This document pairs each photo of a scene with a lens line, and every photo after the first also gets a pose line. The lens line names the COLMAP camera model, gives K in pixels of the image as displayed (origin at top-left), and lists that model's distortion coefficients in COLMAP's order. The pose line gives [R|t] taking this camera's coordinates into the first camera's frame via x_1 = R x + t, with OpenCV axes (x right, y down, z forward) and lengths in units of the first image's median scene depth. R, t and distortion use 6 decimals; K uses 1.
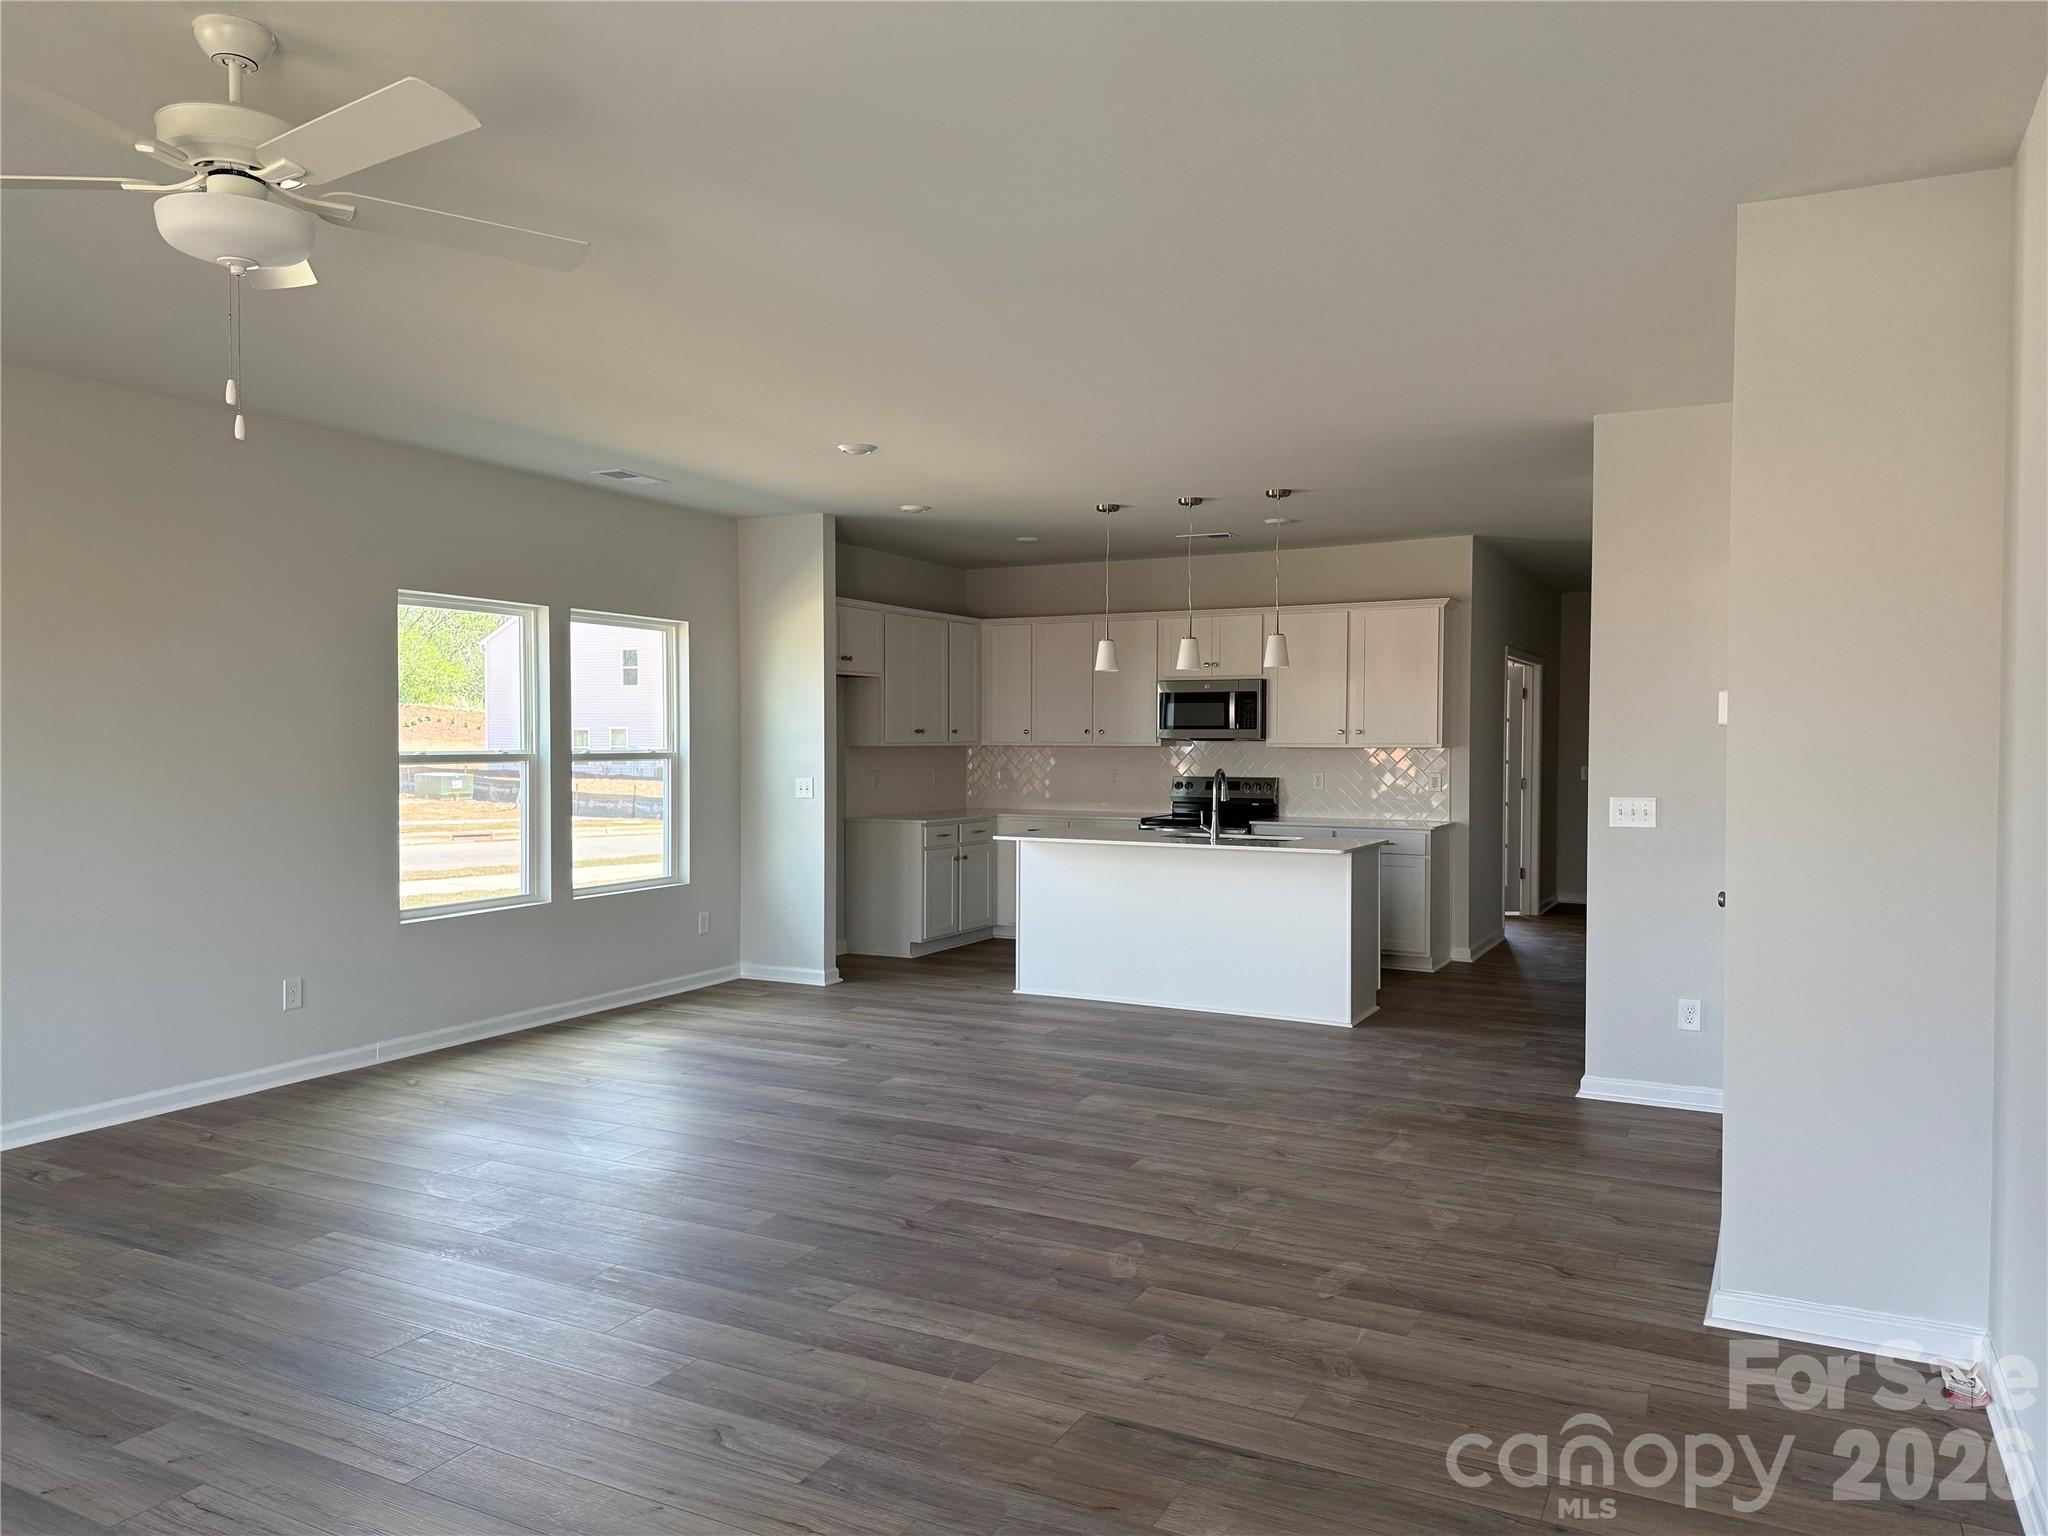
lens RADIAL K [[1455.4, 0, 1024.0], [0, 1455.4, 768.0], [0, 0, 1]] dist [0.105946, -0.160770]
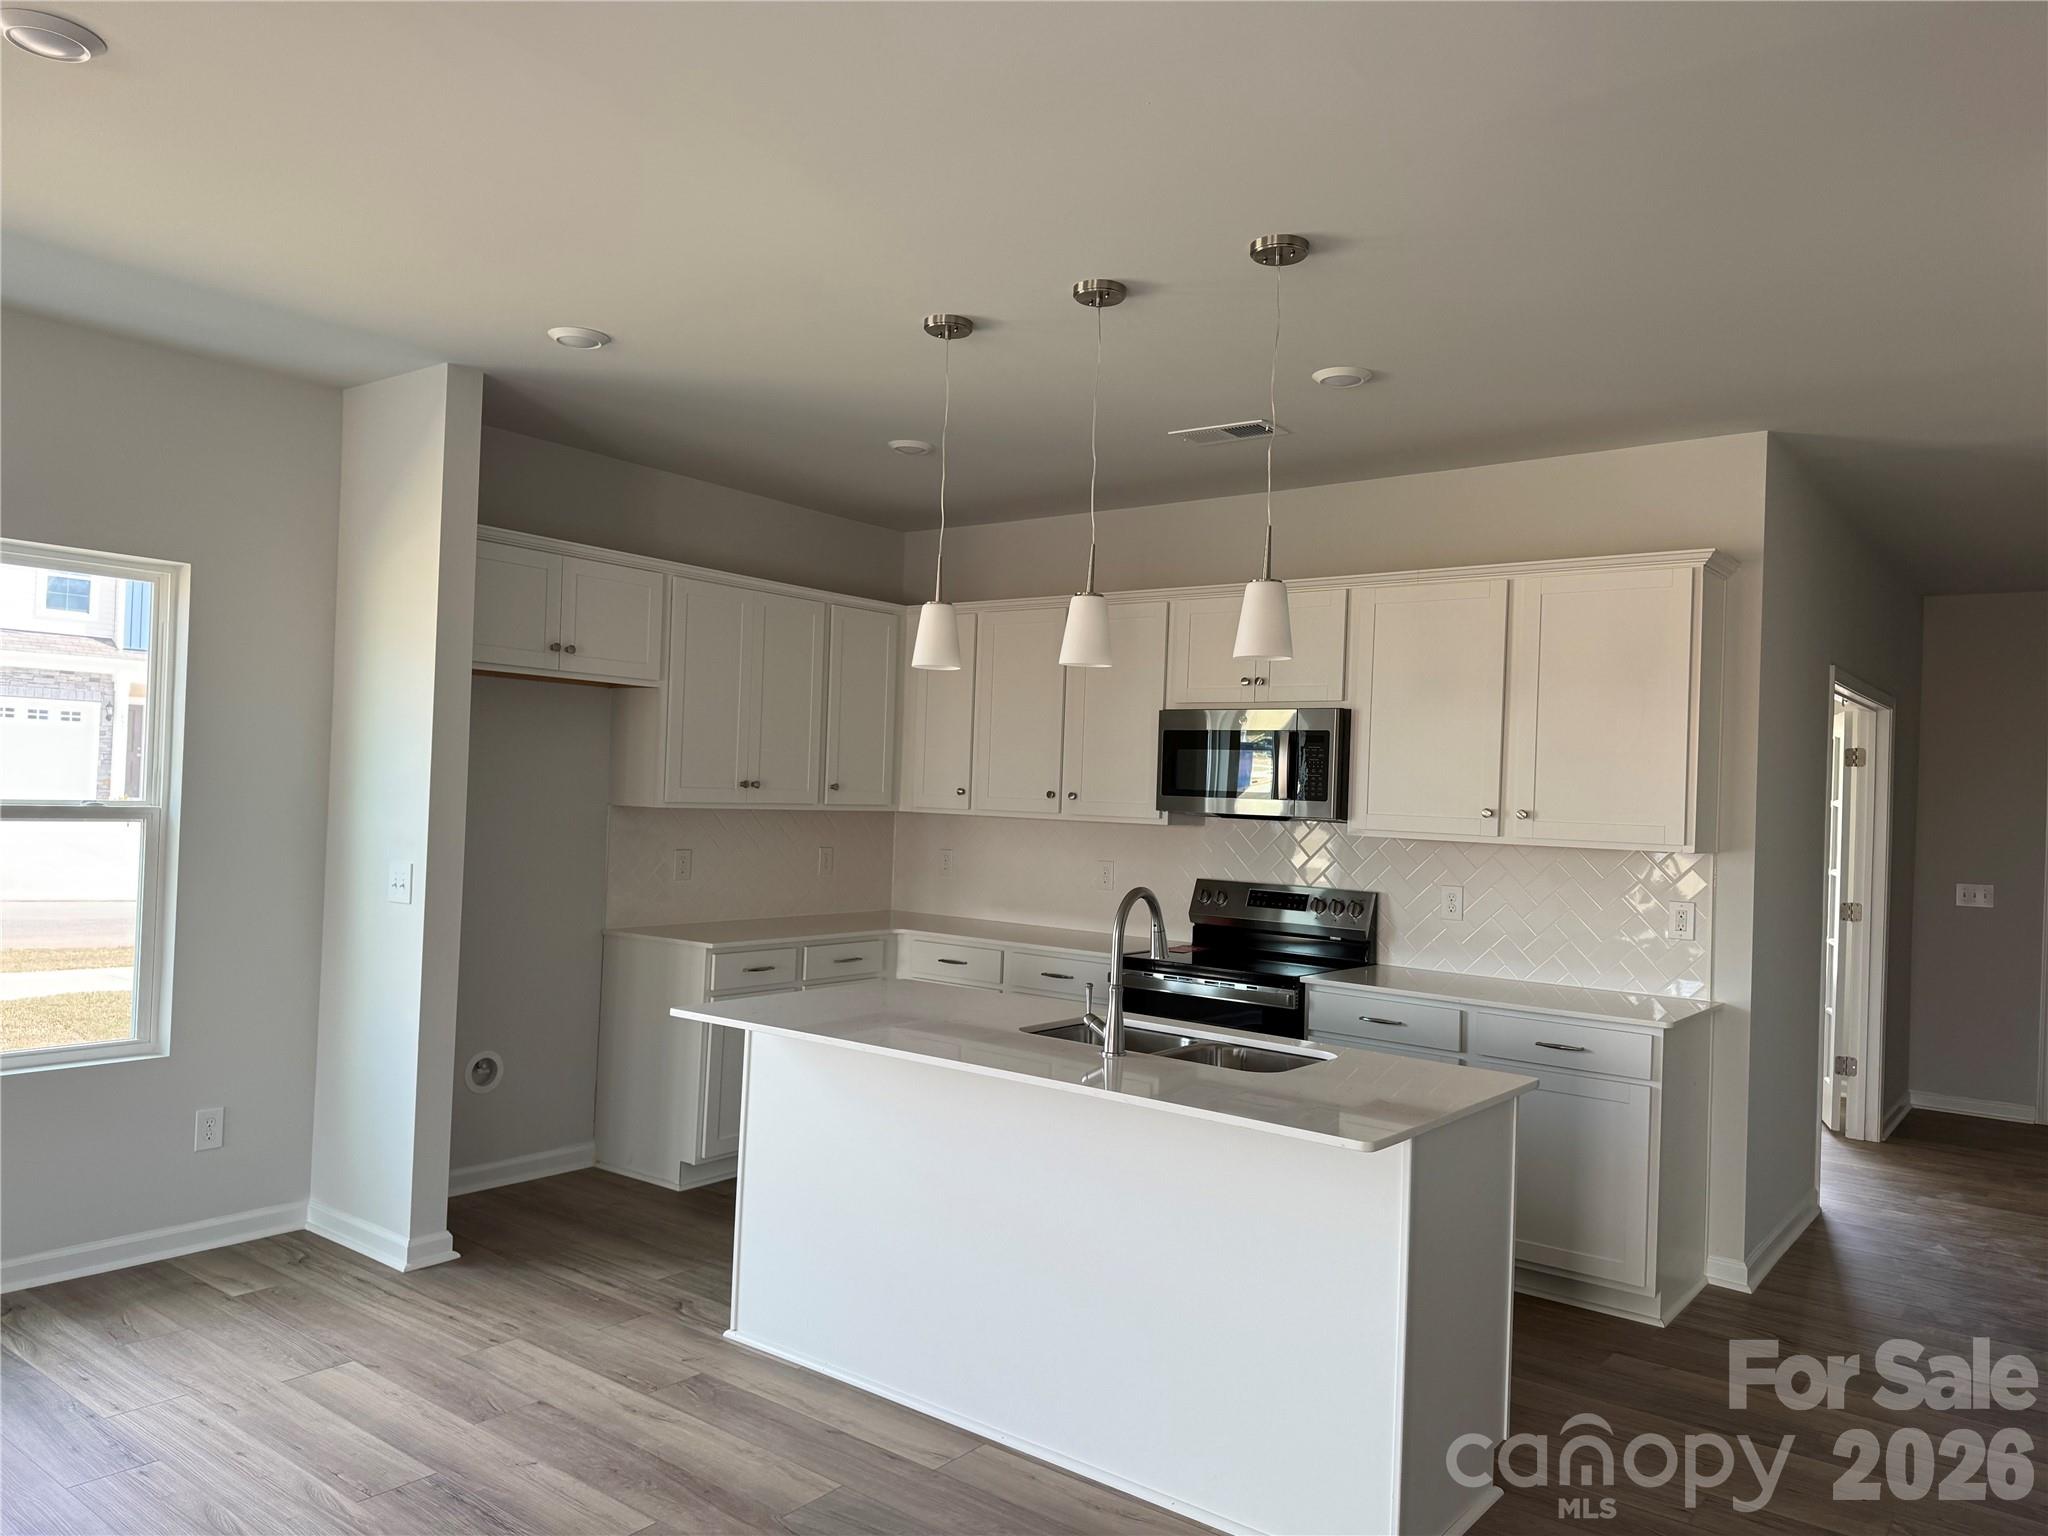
lens RADIAL K [[1455.4, 0, 1024.0], [0, 1455.4, 768.0], [0, 0, 1]] dist [0.105946, -0.160770]
pose [[0.984476, 0.031990, -0.172580, 0.142483], [-0.038685, 0.998618, -0.035569, -0.015646], [0.171204, 0.041693, 0.984353, 0.453735]]
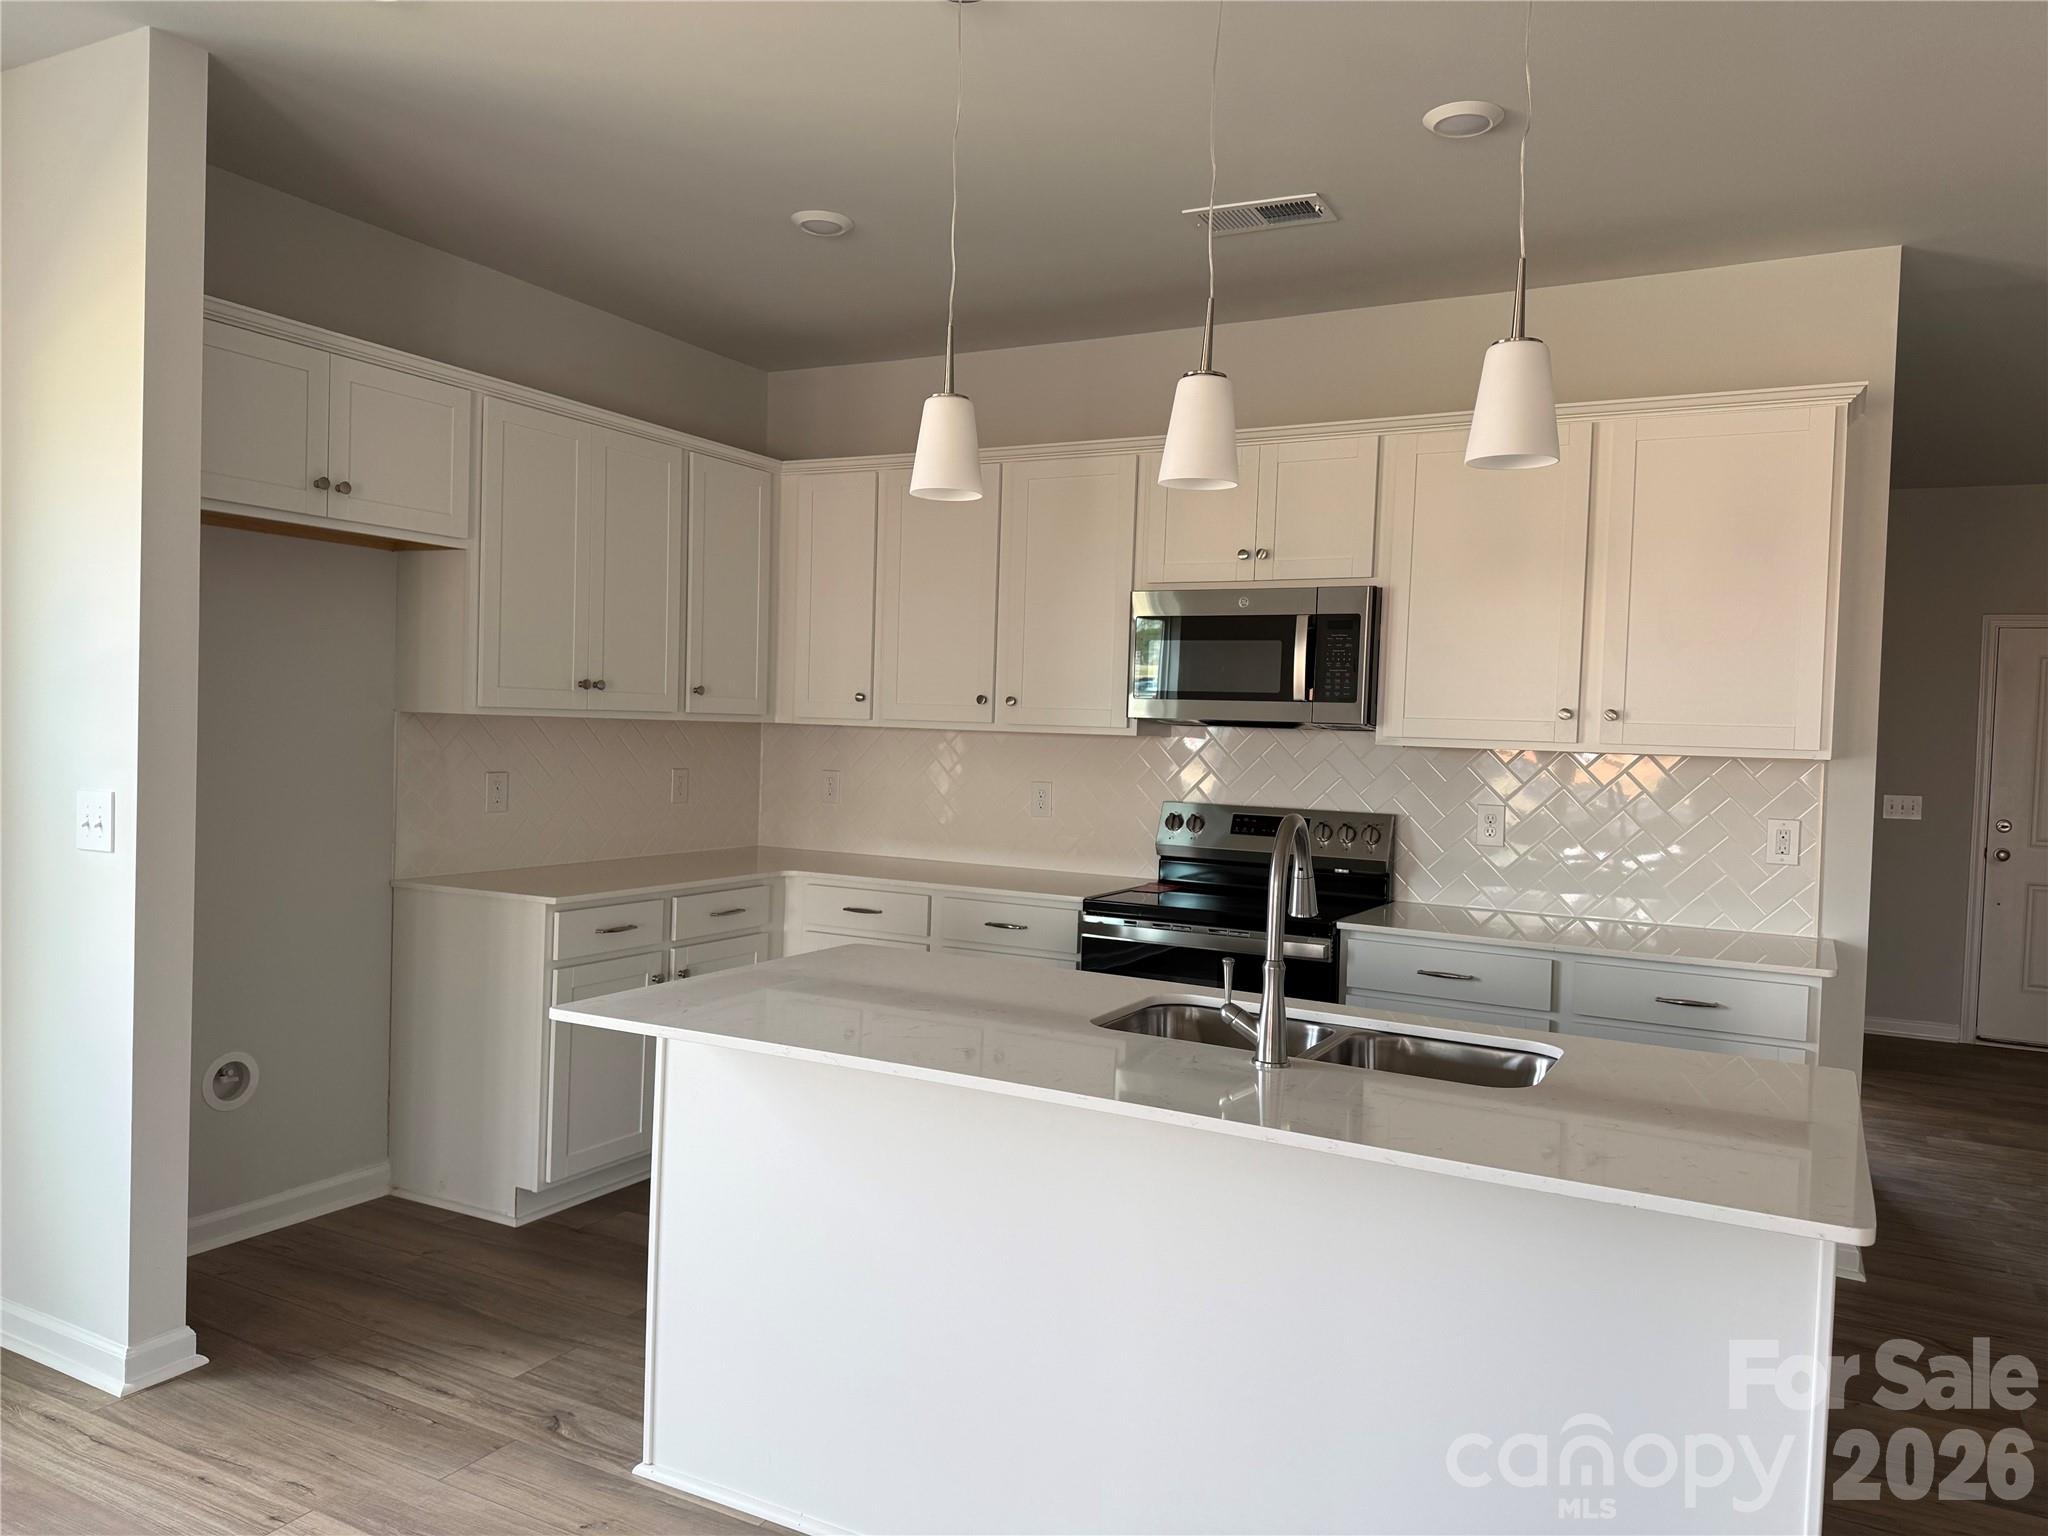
lens RADIAL K [[1464.3, 0, 1035.7], [0, 1464.3, 762.5], [0, 0, 1]] dist [0.011622, -0.004166]
pose [[0.999514, 0.031140, -0.001446, 0.066525], [-0.031132, 0.999502, 0.005134, -0.008350], [0.001605, -0.005086, 0.999986, 0.572410]]
